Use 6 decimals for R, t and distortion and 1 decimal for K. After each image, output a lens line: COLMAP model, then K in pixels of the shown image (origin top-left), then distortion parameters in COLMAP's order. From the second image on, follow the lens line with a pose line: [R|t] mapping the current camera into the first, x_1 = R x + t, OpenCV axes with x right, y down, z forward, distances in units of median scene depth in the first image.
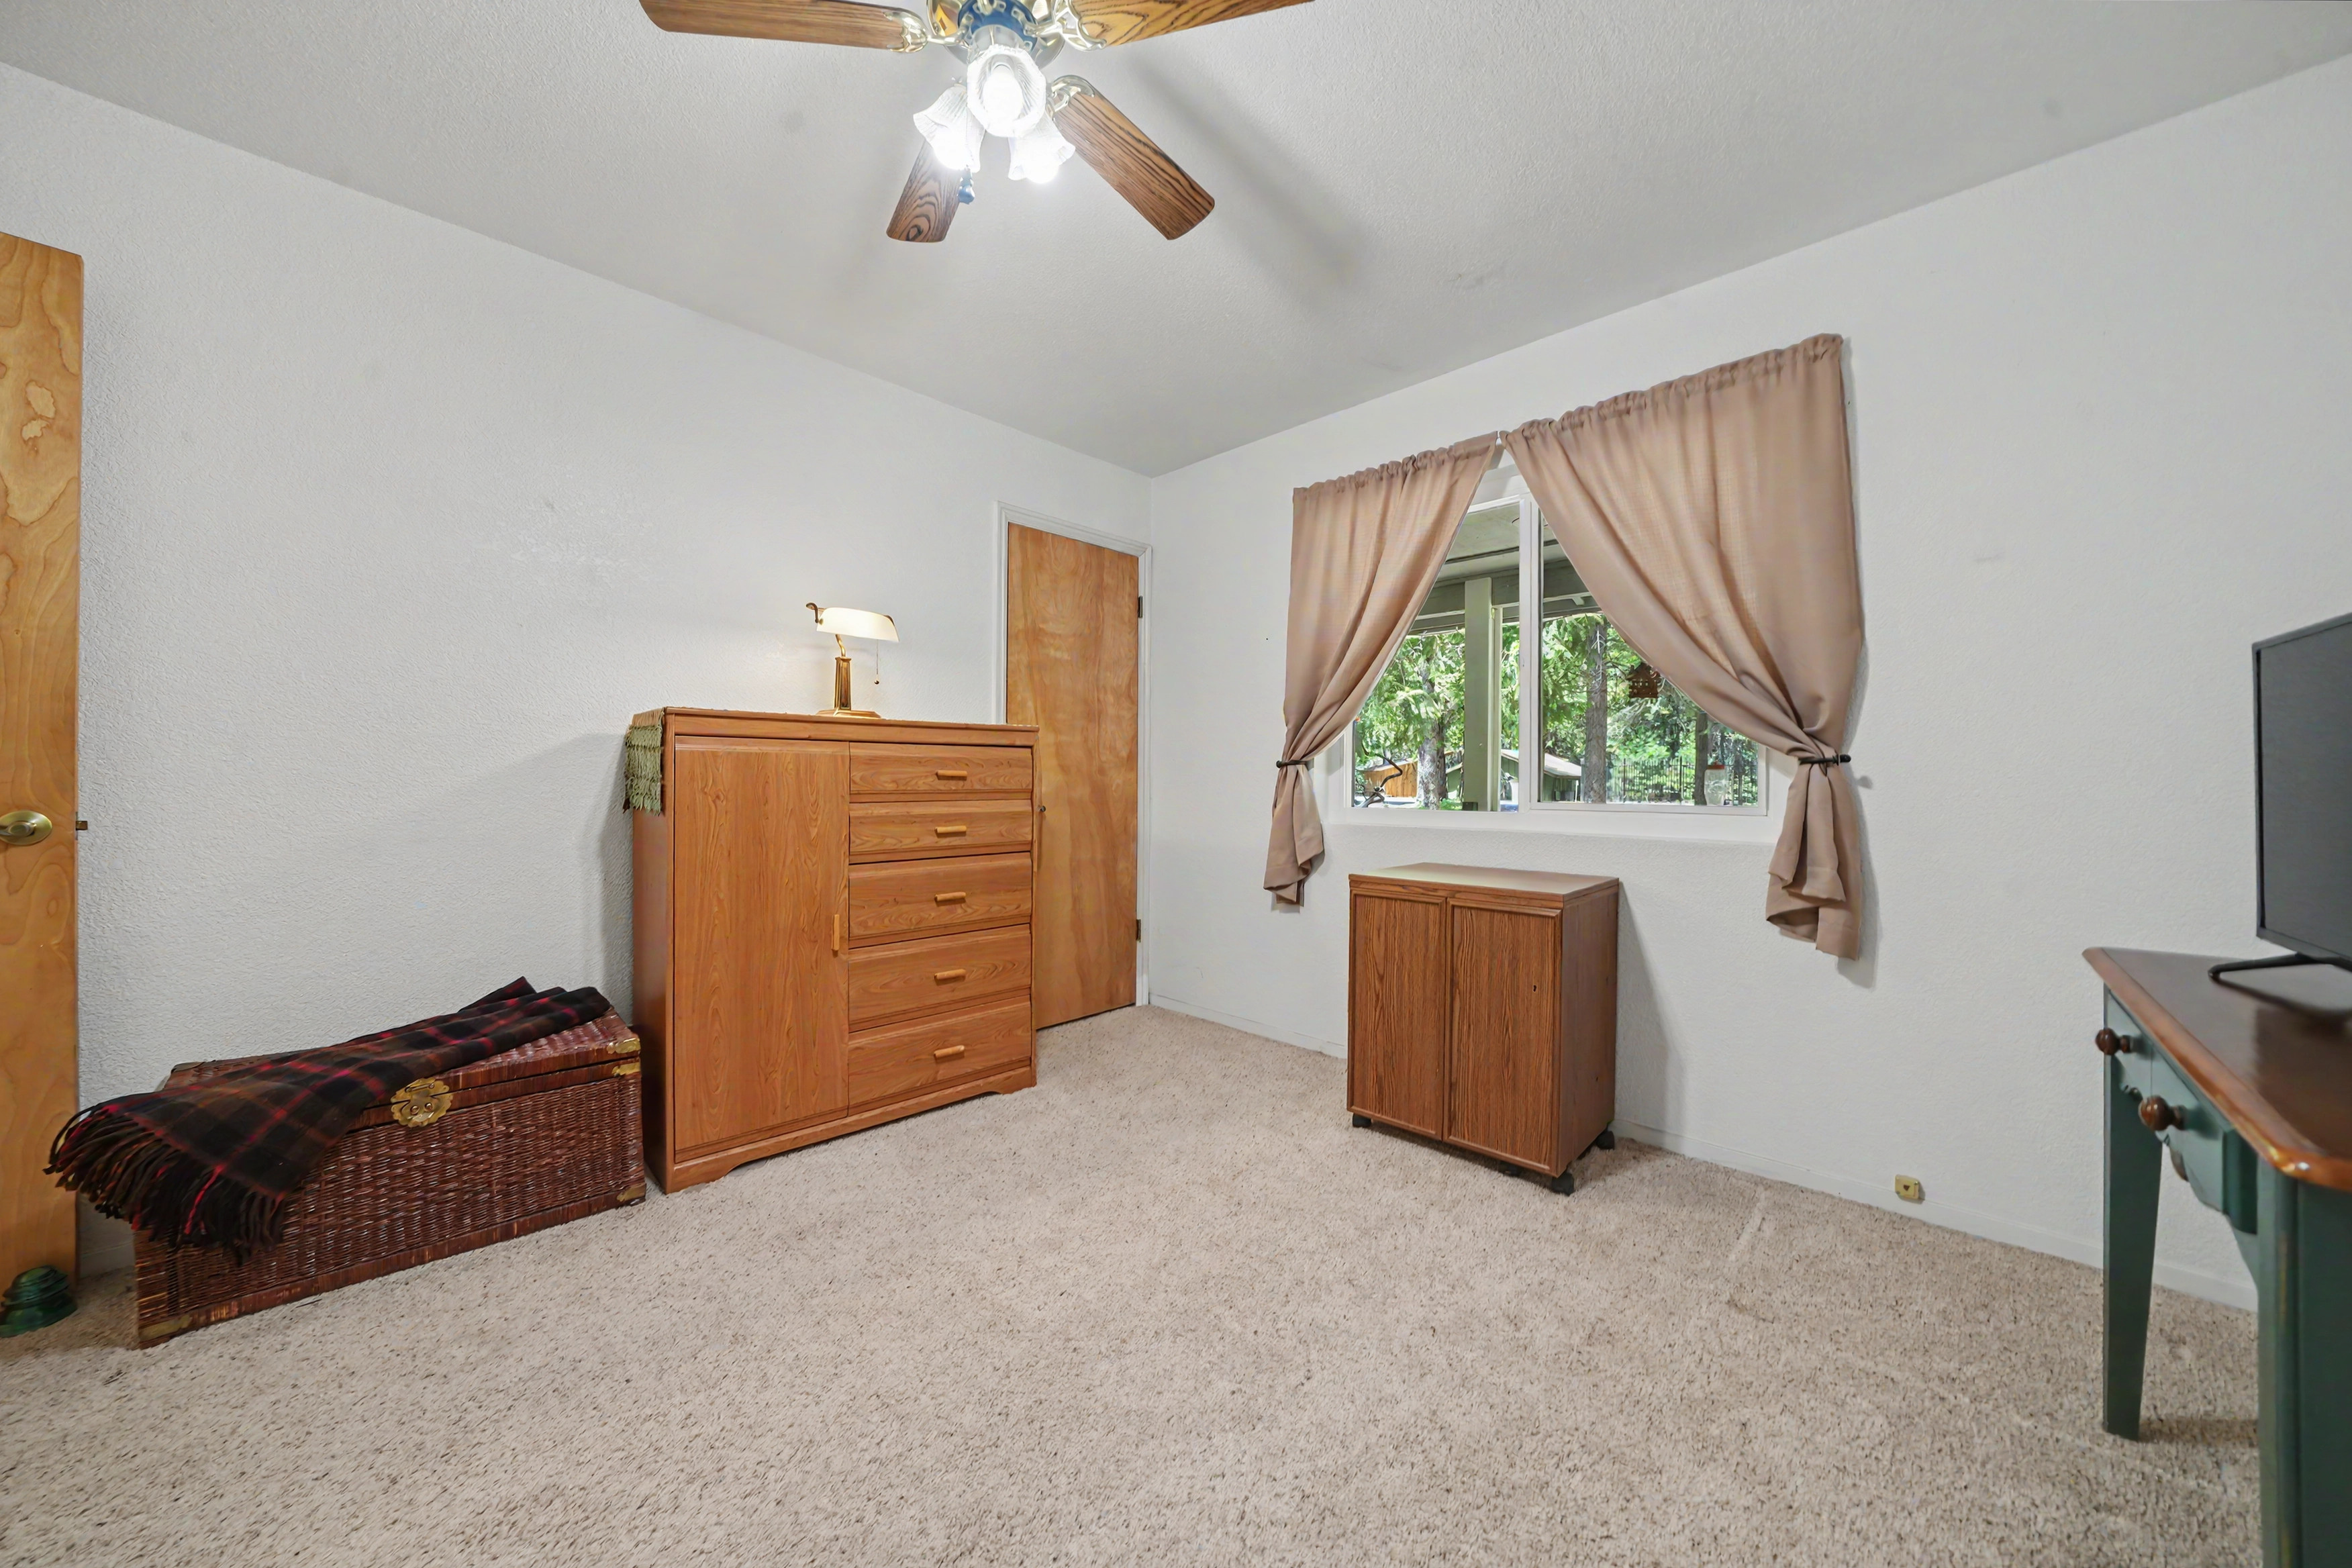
lens RADIAL K [[836.2, 0, 1167.8], [0, 836.2, 784.8], [0, 0, 1]] dist [-0.020246, 0.000590]
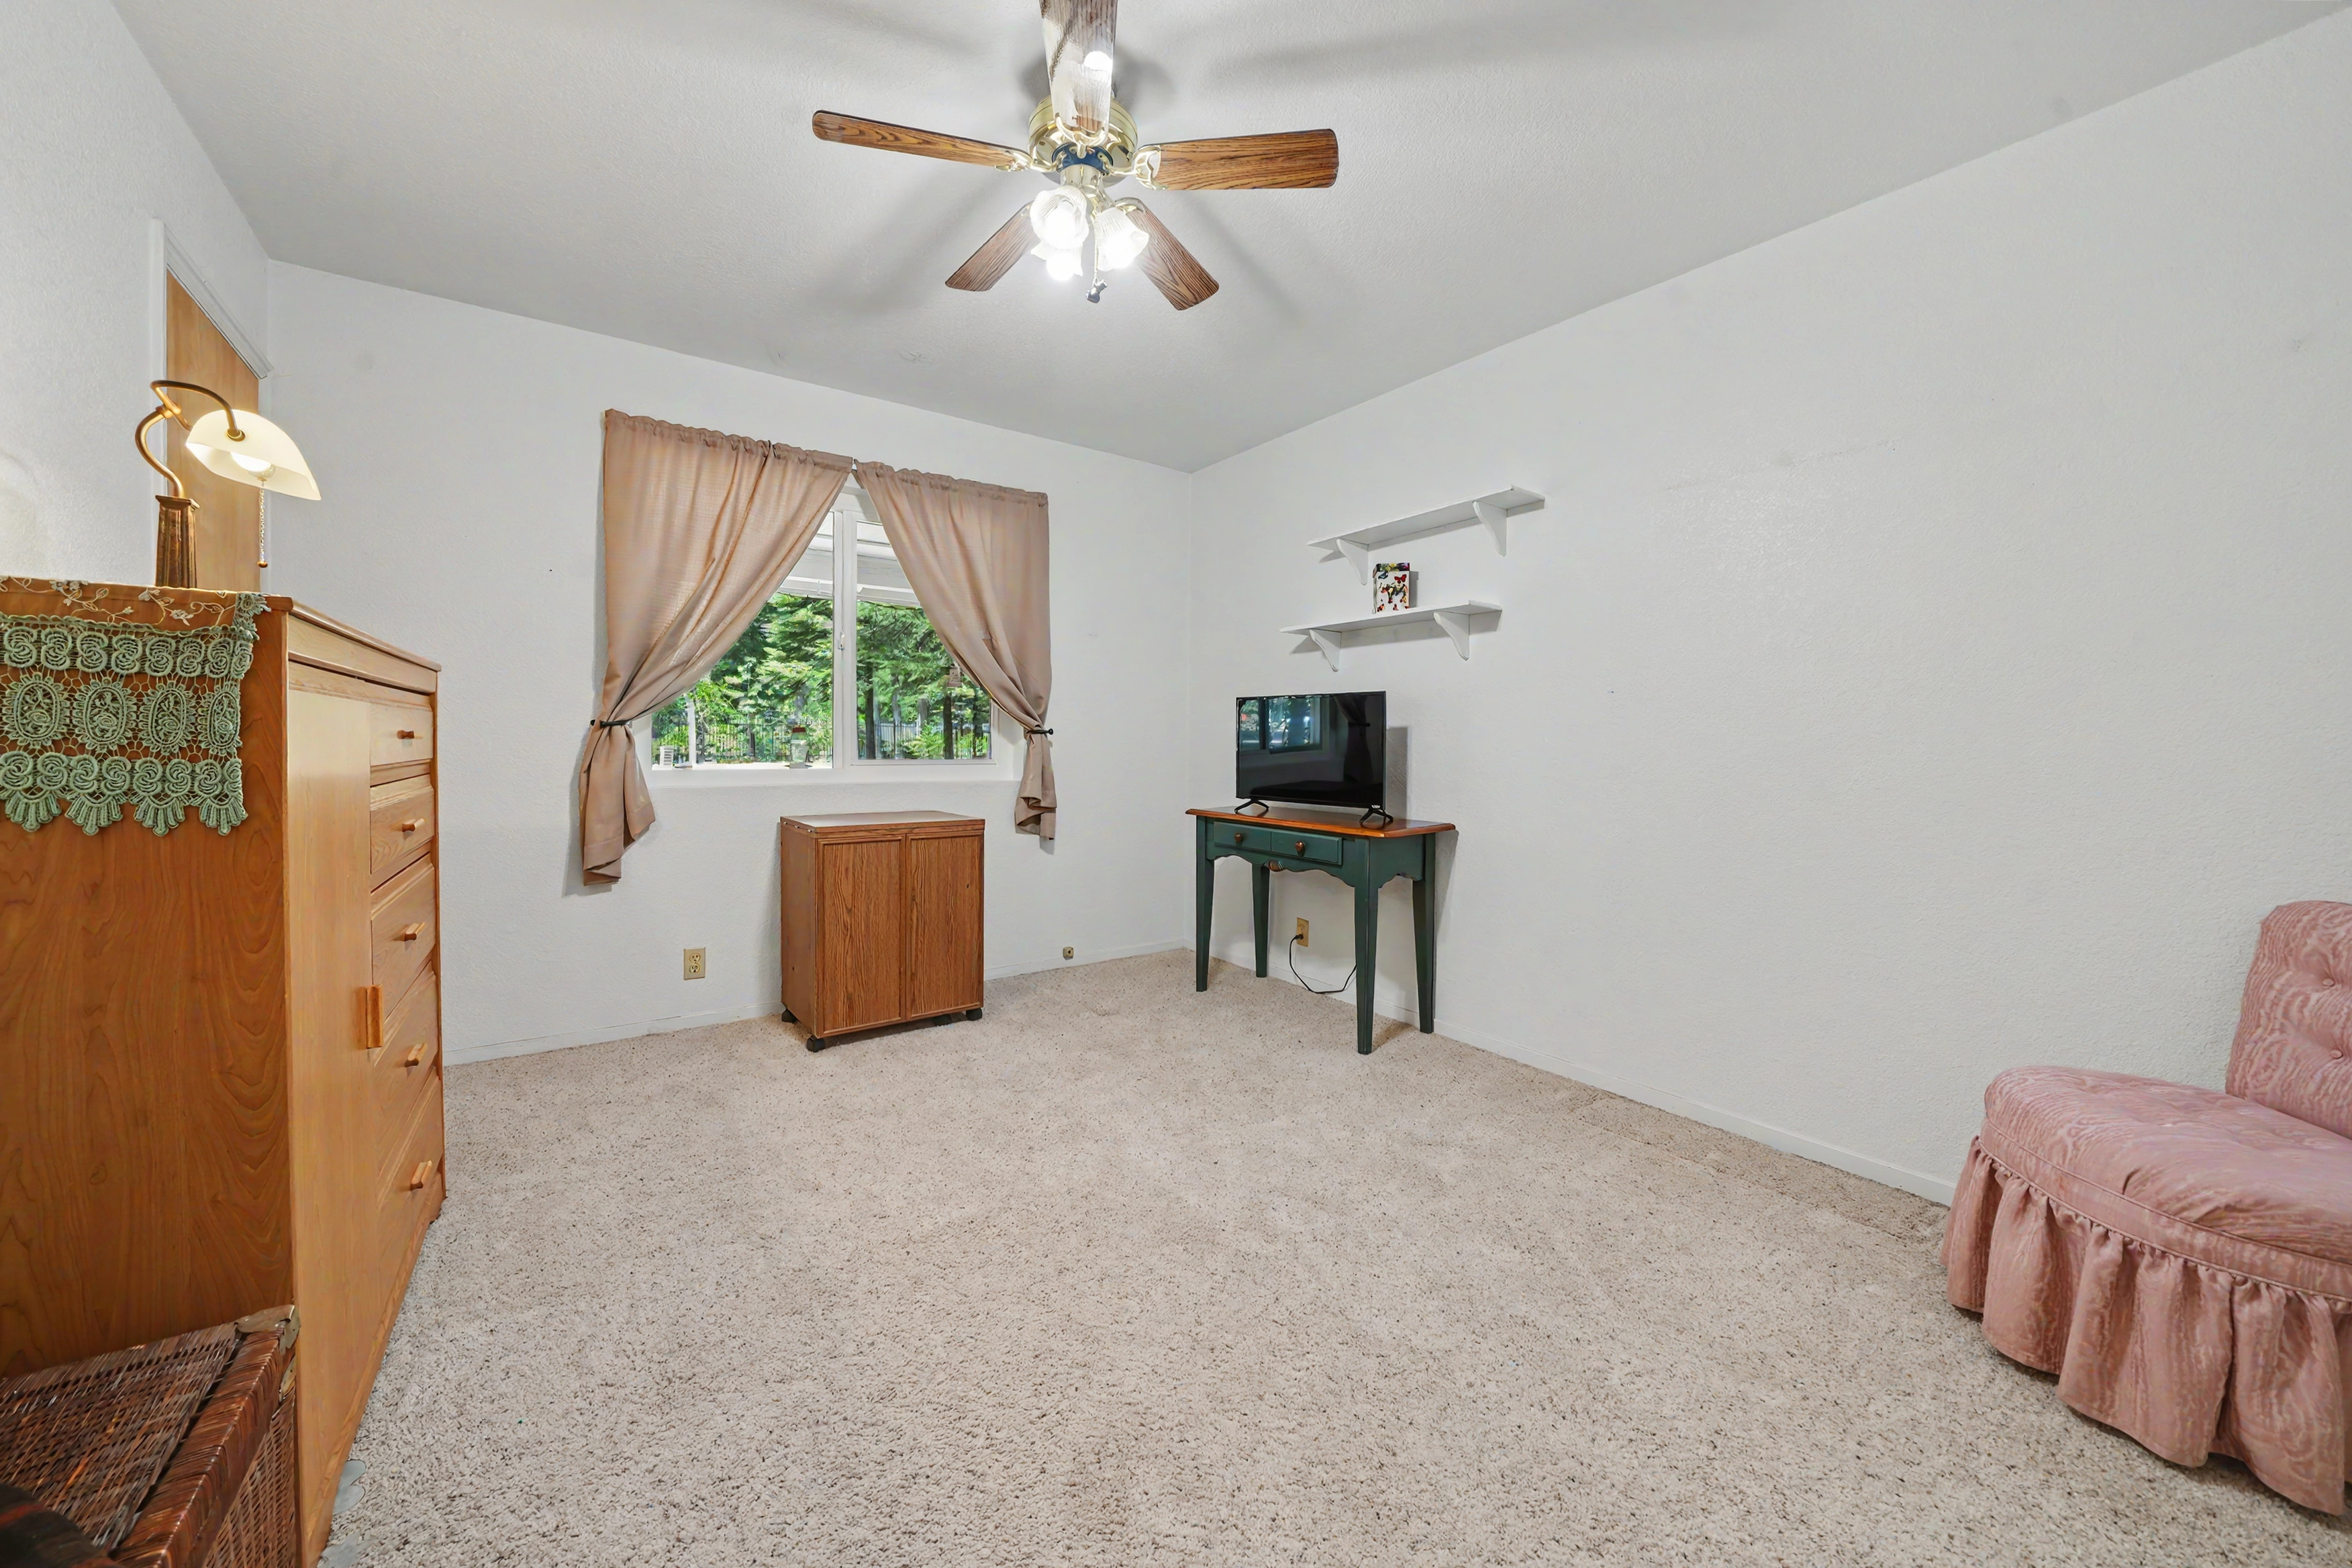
lens RADIAL K [[836.2, 0, 1167.8], [0, 836.2, 784.8], [0, 0, 1]] dist [-0.020246, 0.000590]
pose [[0.164680, -0.051778, 0.984987, -0.828158], [-0.000235, 0.998619, 0.052534, -0.009197], [-0.986347, -0.008883, 0.164440, 0.366767]]
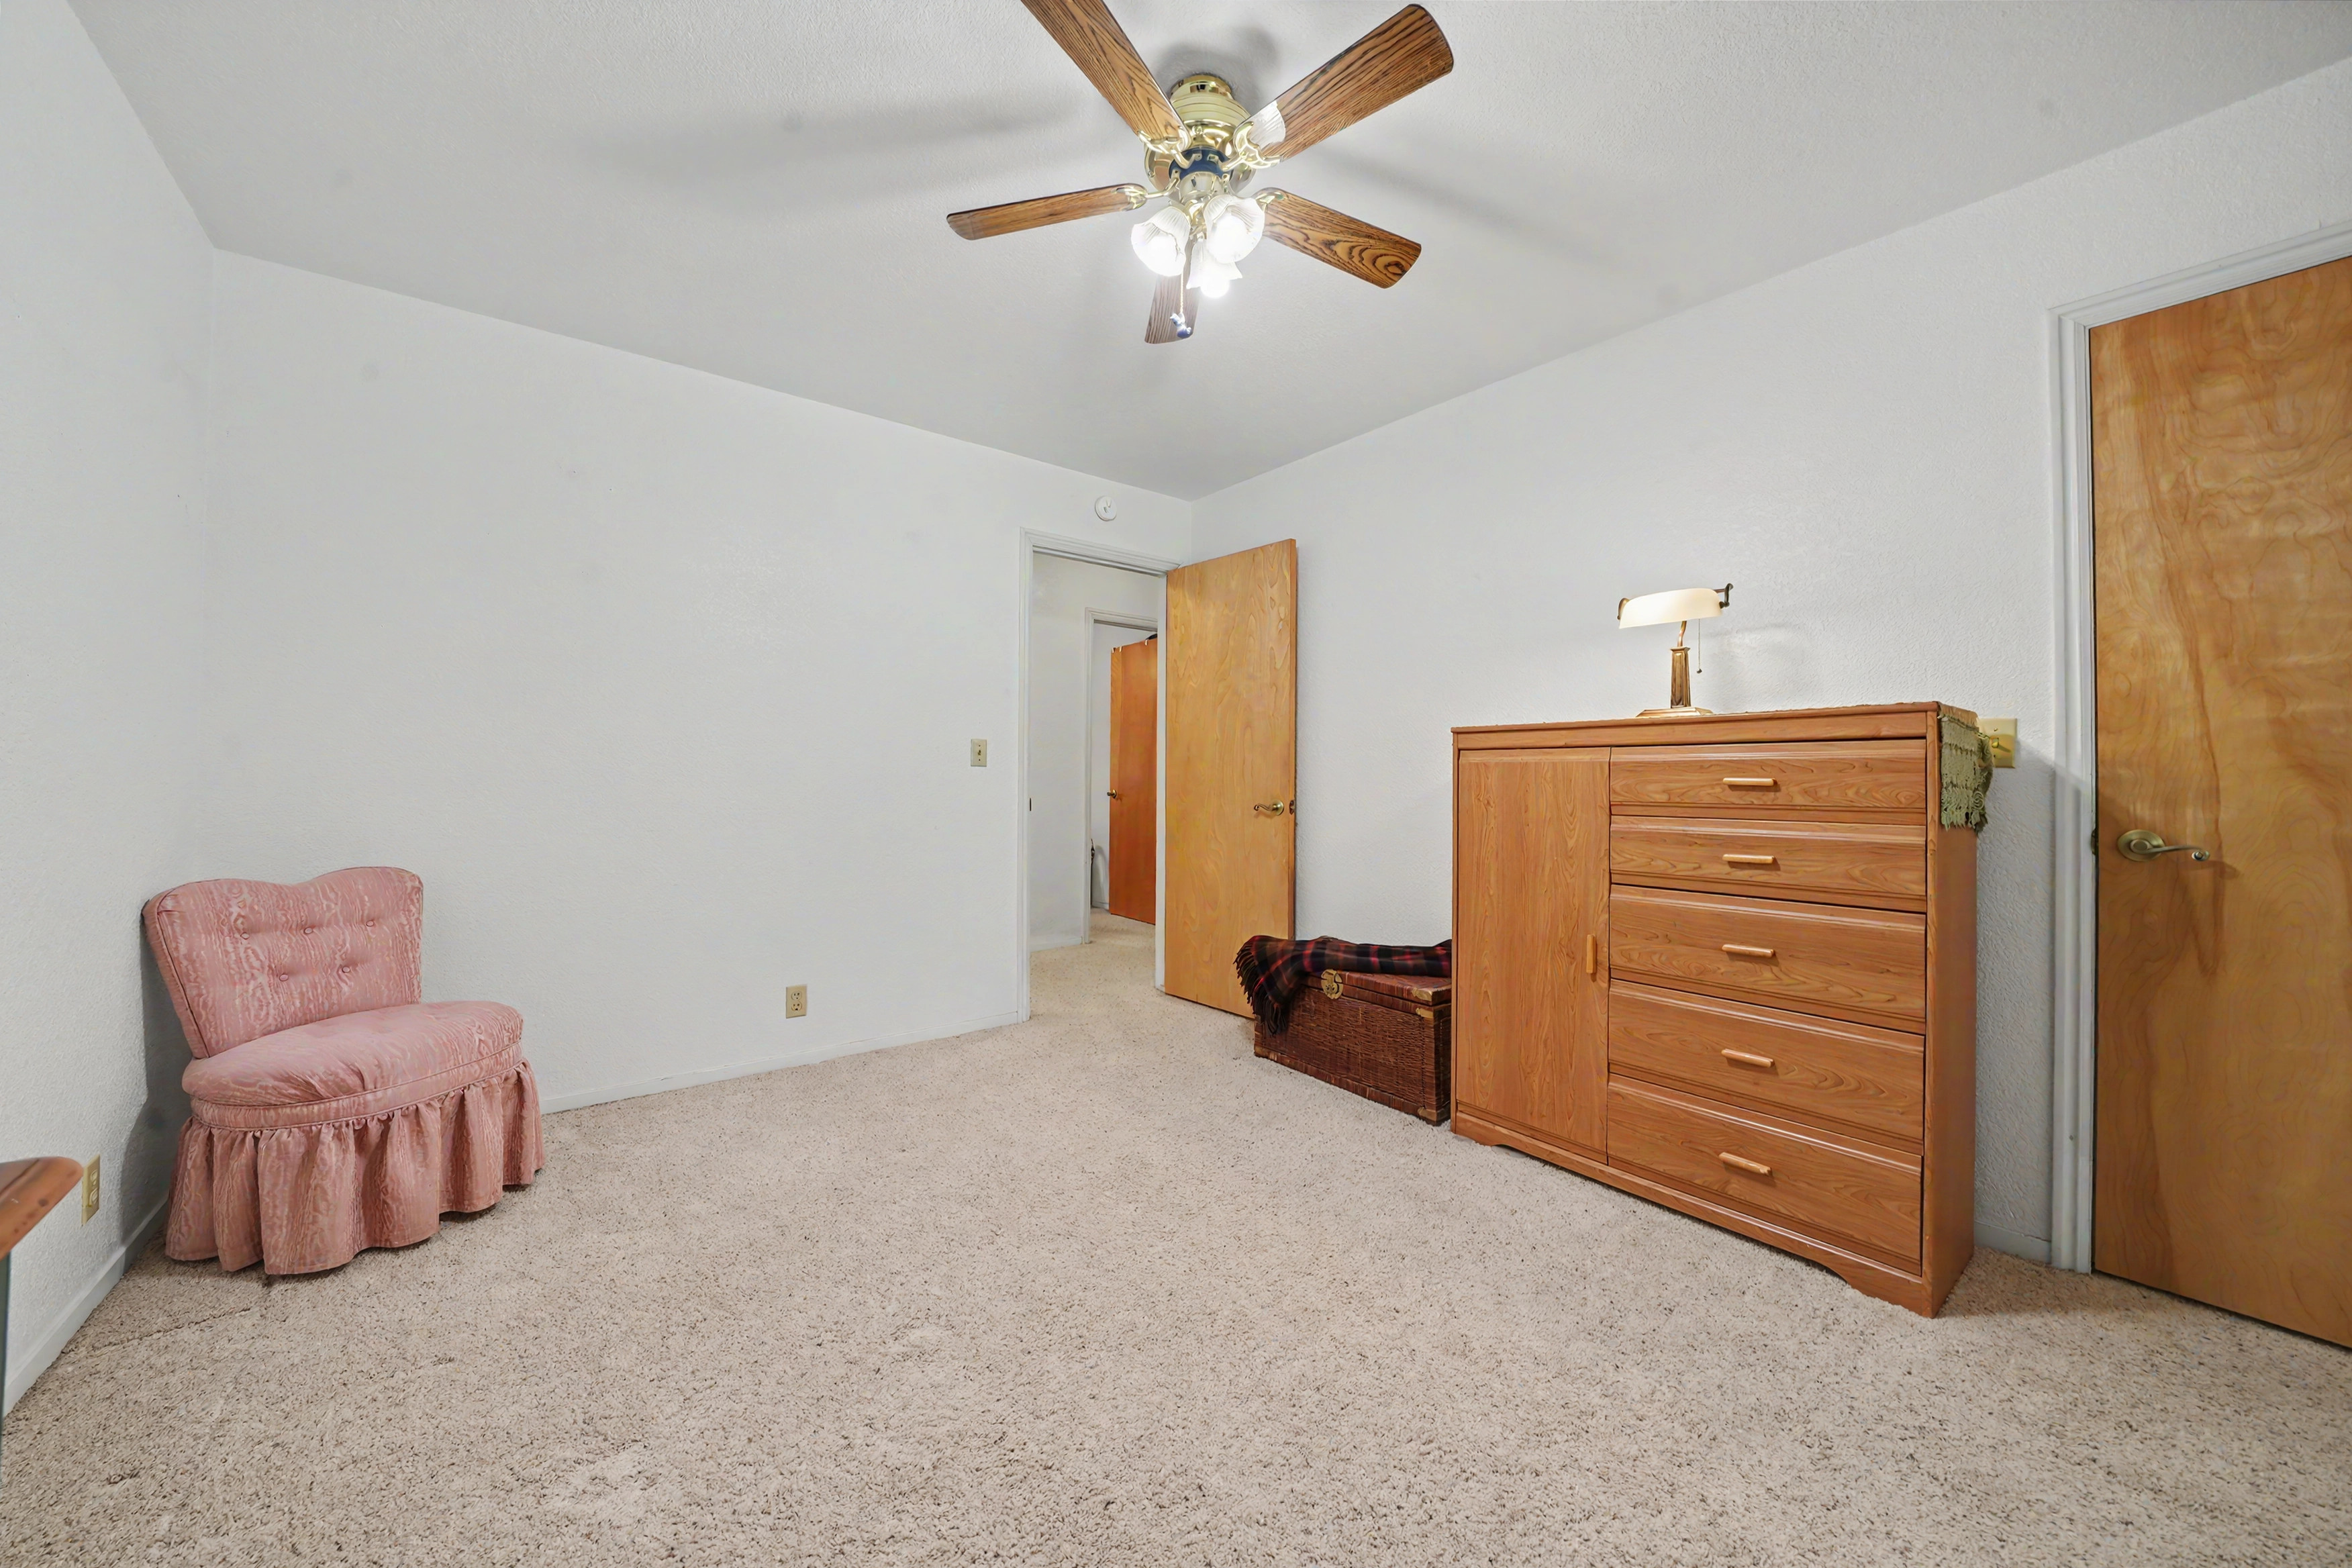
lens RADIAL K [[856.1, 0, 1176.2], [0, 856.1, 765.8], [0, 0, 1]] dist [-0.022094, 0.000033]
pose [[-0.134772, -0.022385, -0.990624, 0.582673], [-0.016512, 0.999657, -0.020342, -0.004600], [0.990739, 0.013616, -0.135095, 0.647653]]
